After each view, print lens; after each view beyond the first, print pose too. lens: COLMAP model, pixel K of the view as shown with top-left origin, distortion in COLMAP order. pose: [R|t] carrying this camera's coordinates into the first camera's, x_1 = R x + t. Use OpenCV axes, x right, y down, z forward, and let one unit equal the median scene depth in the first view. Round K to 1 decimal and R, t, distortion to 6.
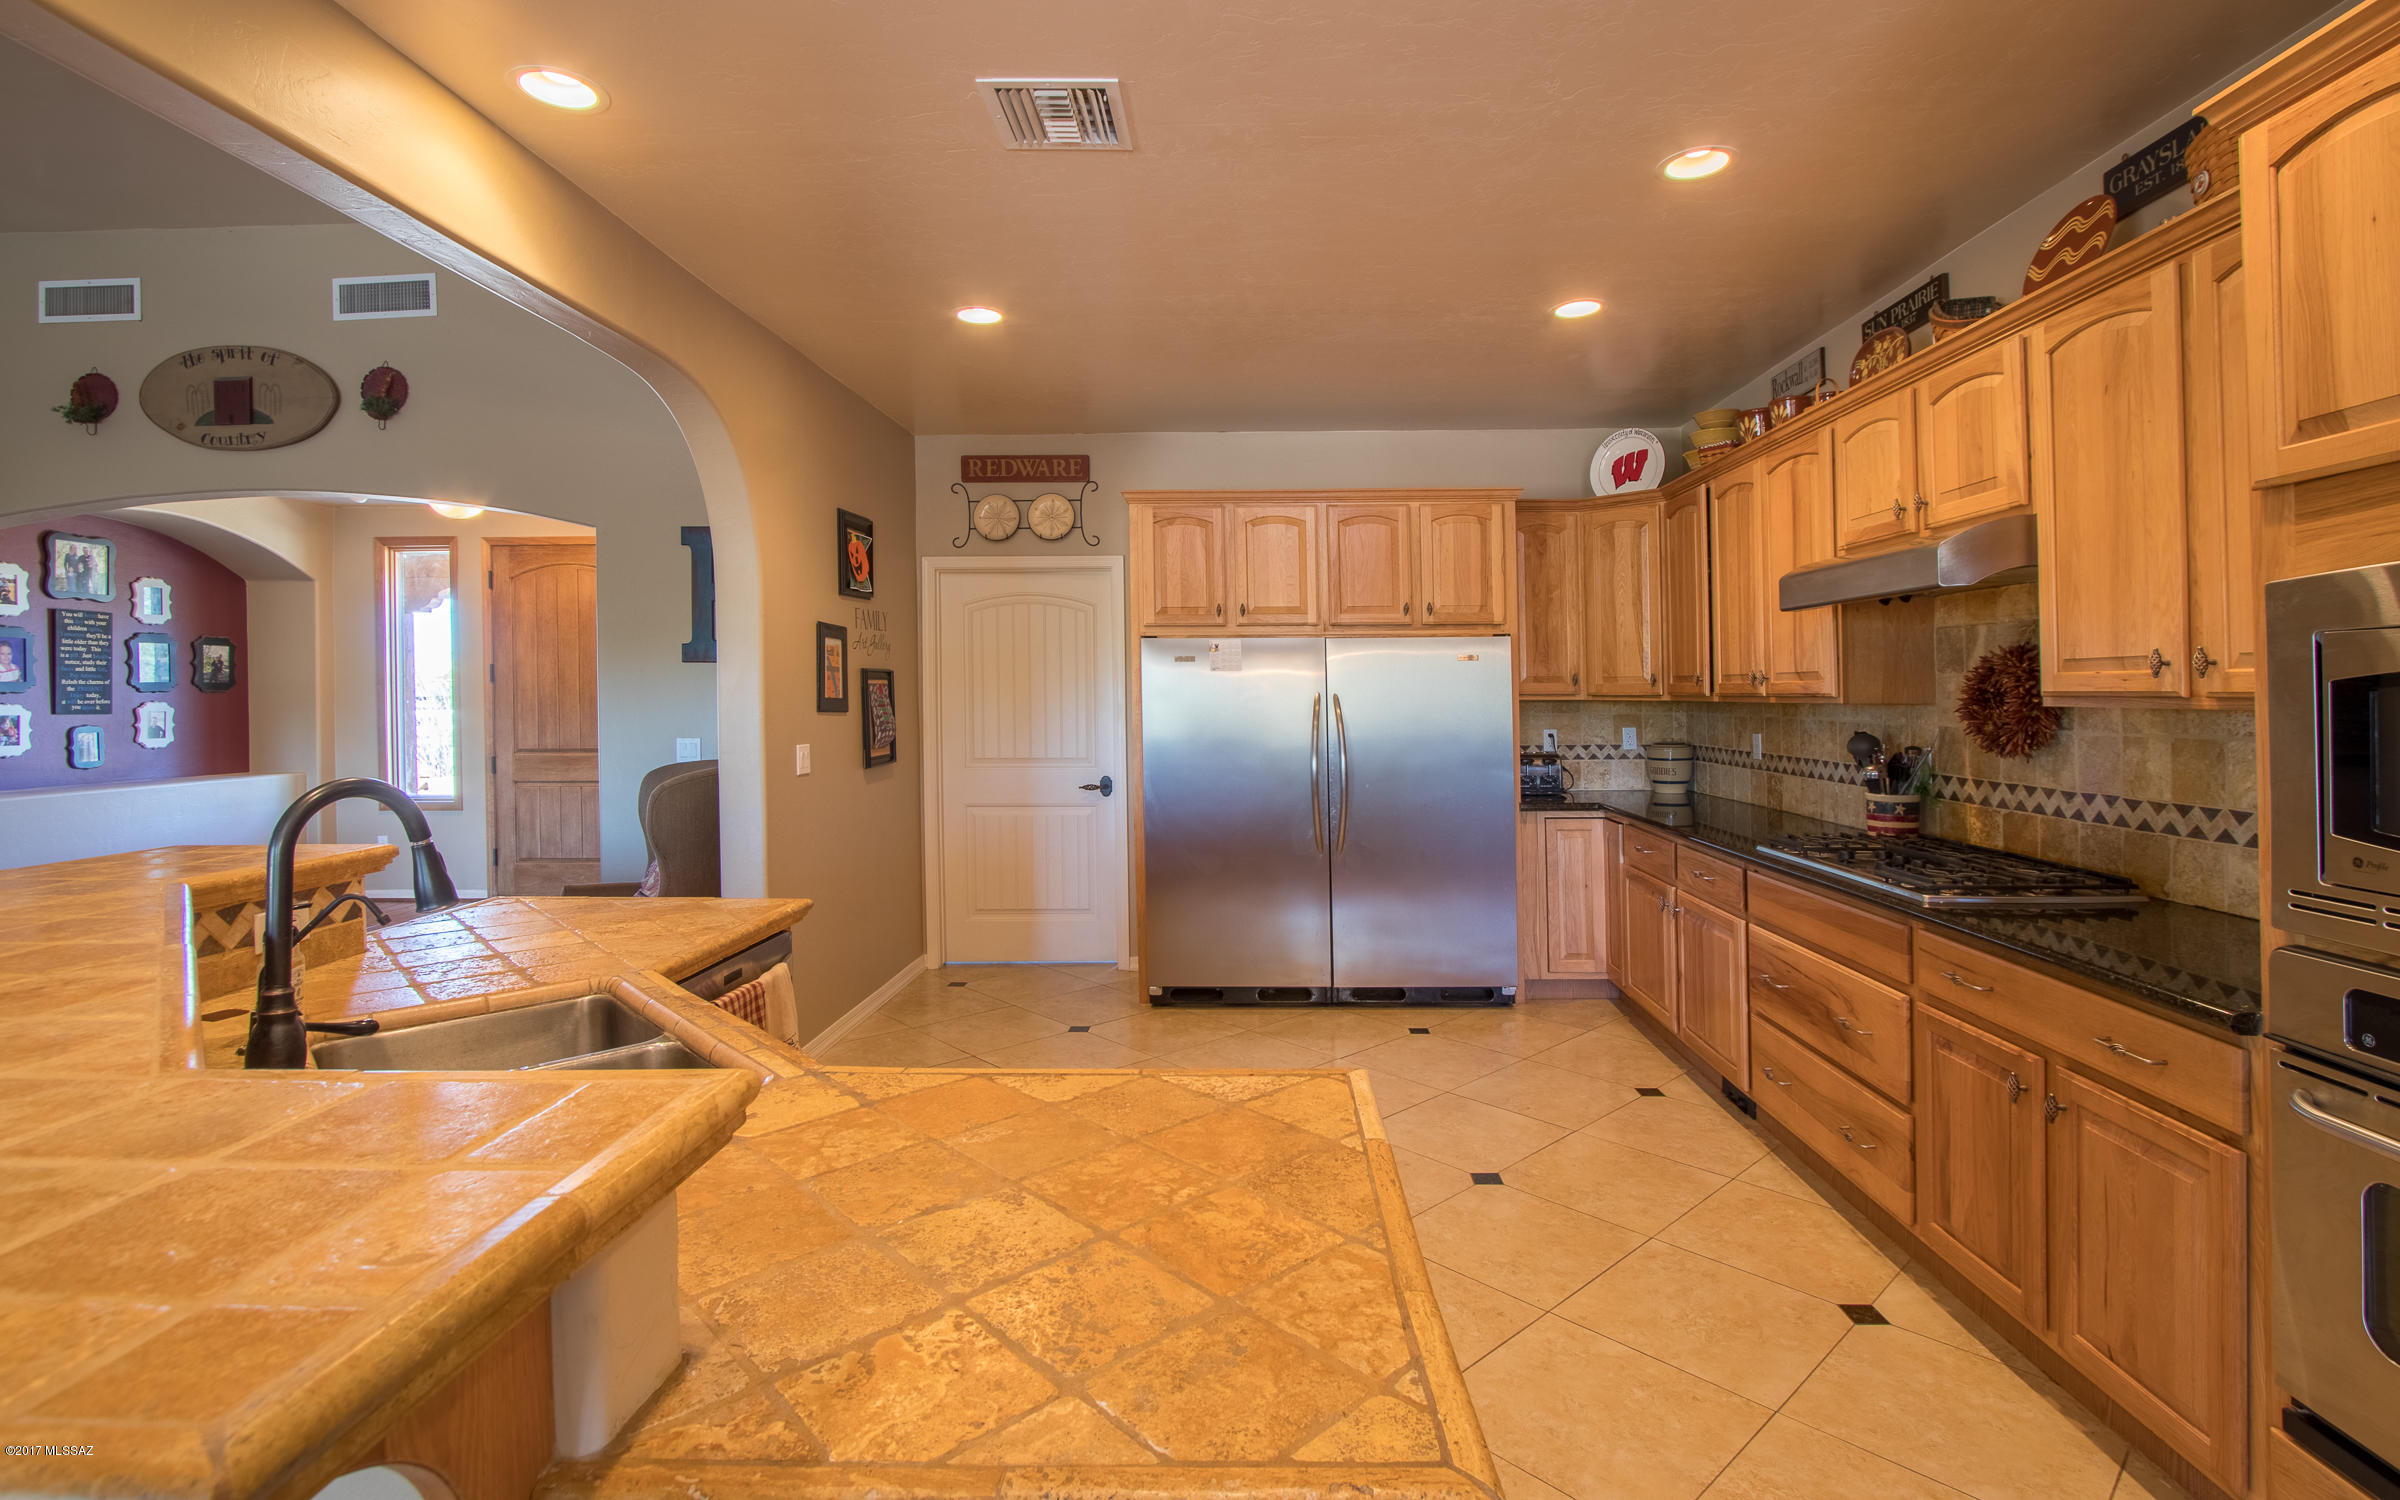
lens RADIAL K [[1126.3, 0, 1223.9], [0, 1126.3, 700.3], [0, 0, 1]] dist [-0.002717, -0.000356]
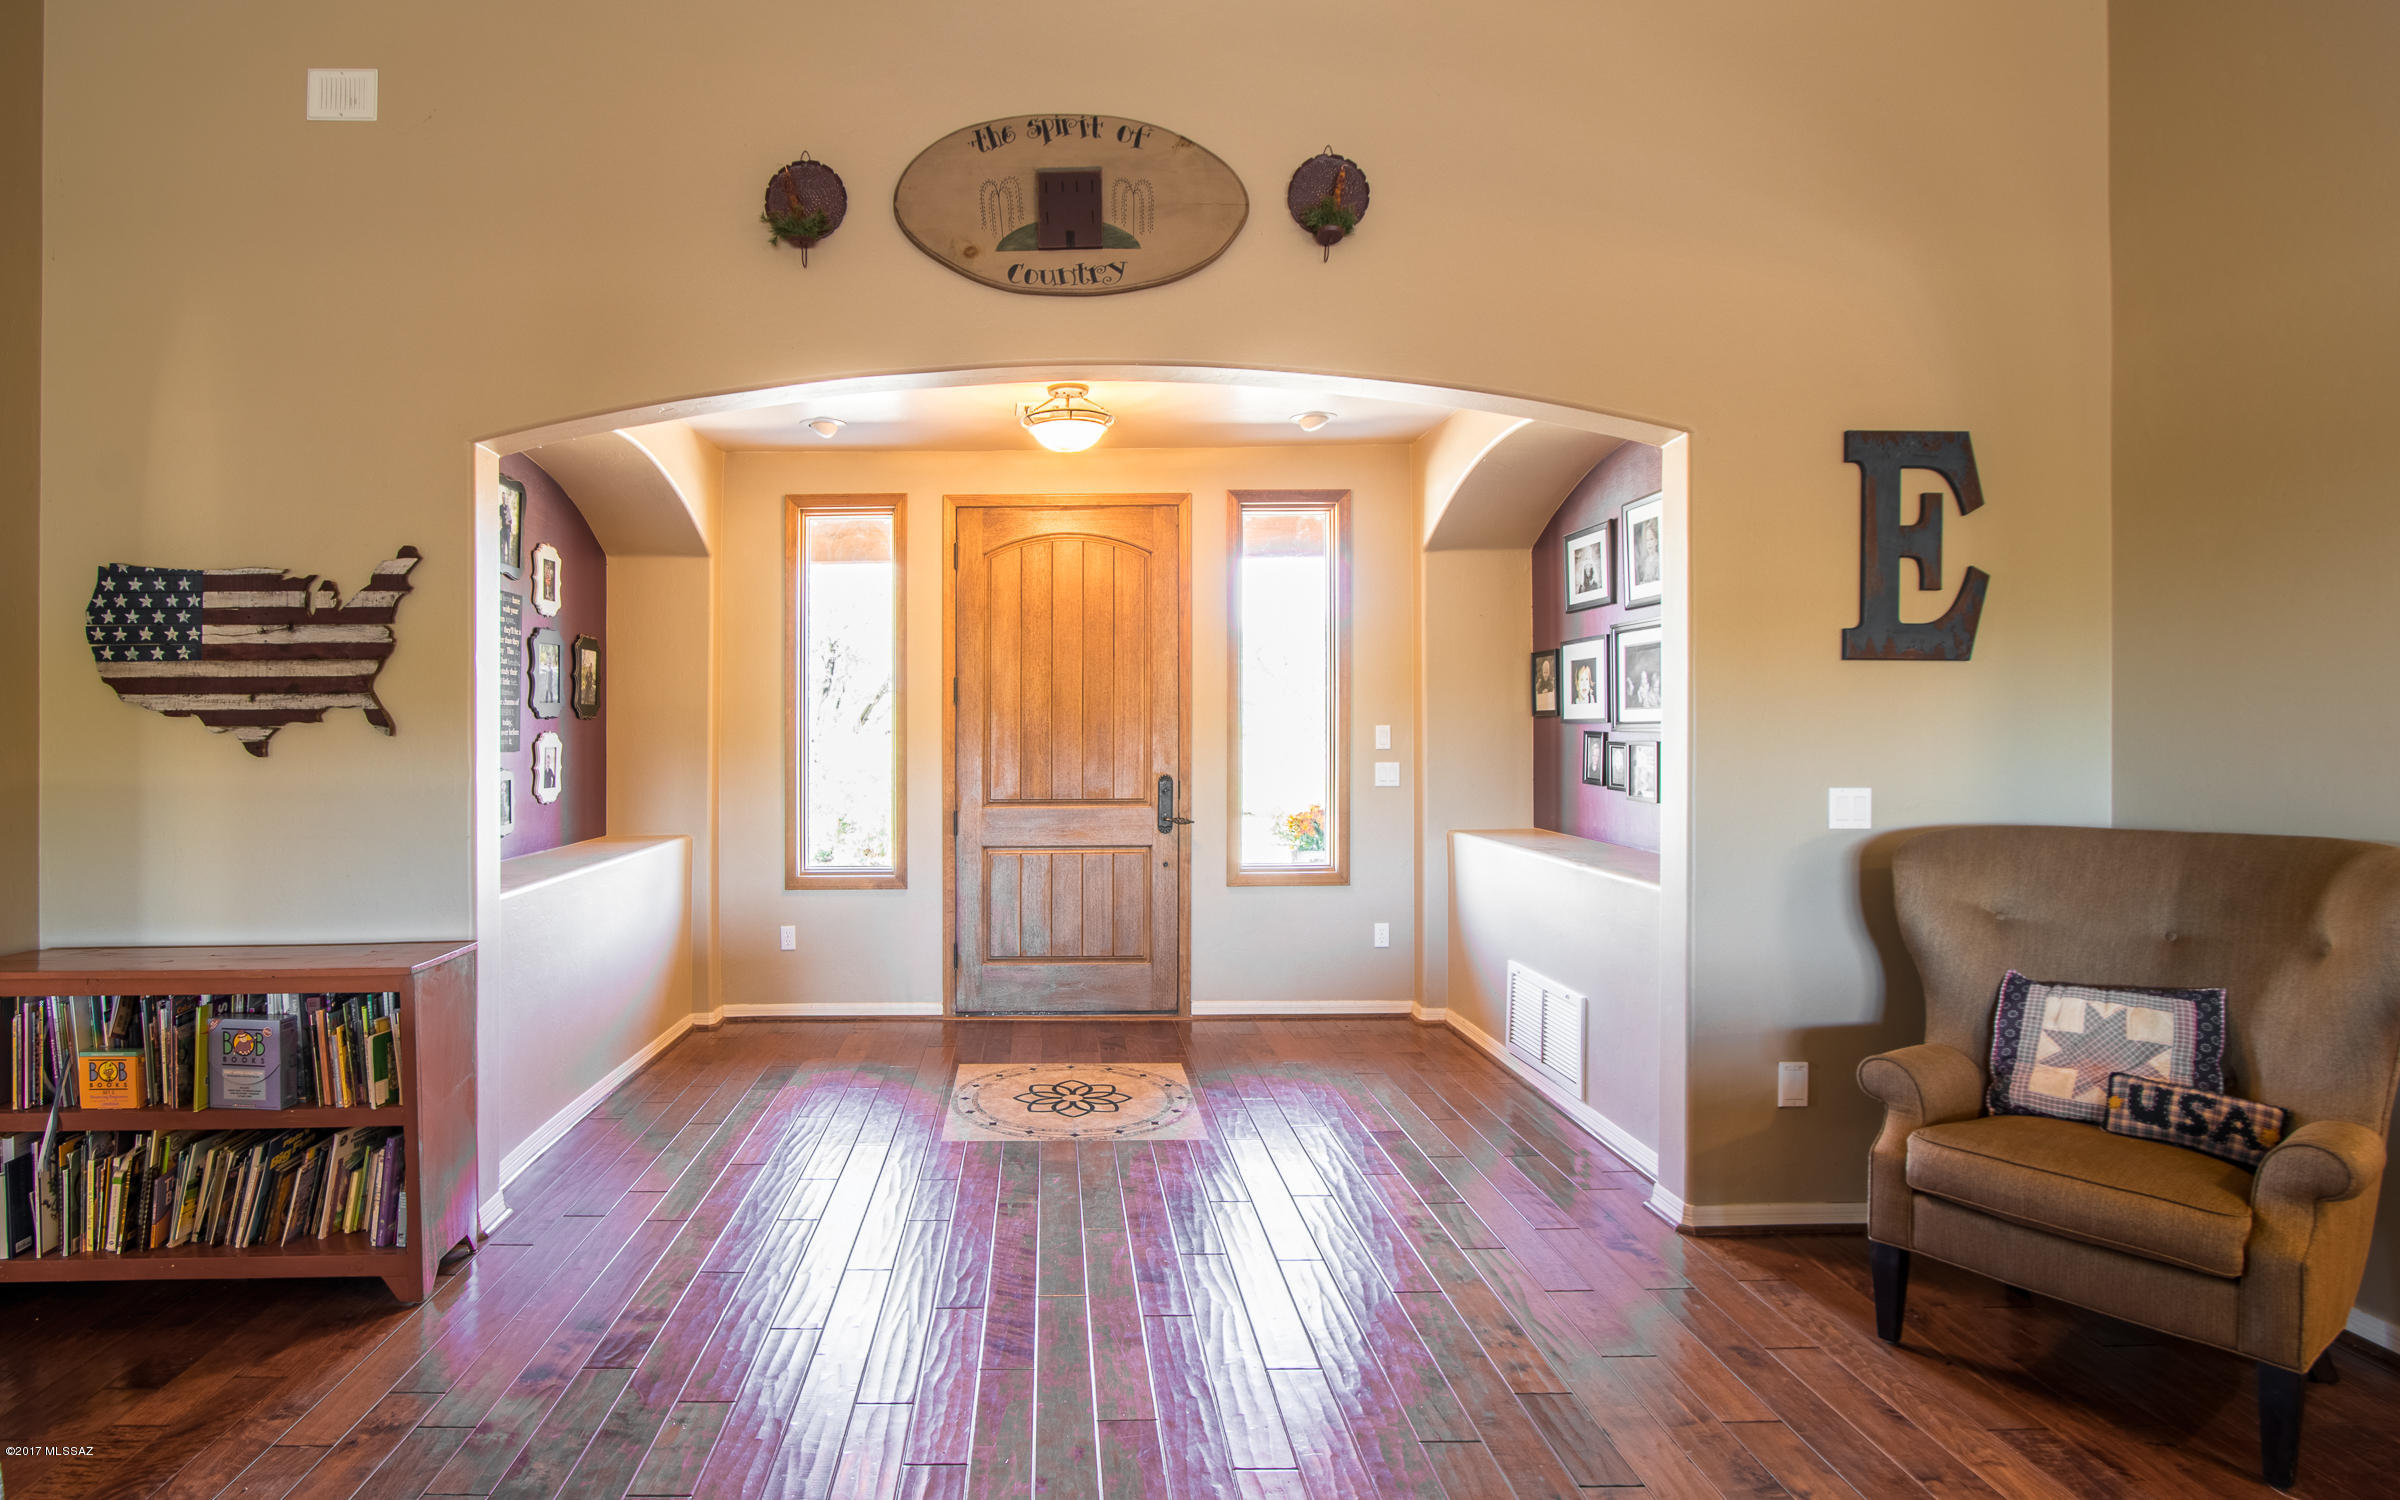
lens RADIAL K [[1188.8, 0, 1061.4], [0, 1188.8, 725.4], [0, 0, 1]] dist [-0.005436, 0.000140]
pose [[0.999002, -0.002423, 0.044595, -1.412617], [0.002739, 0.999972, -0.007028, 0.005731], [-0.044577, 0.007143, 0.998980, 0.605846]]
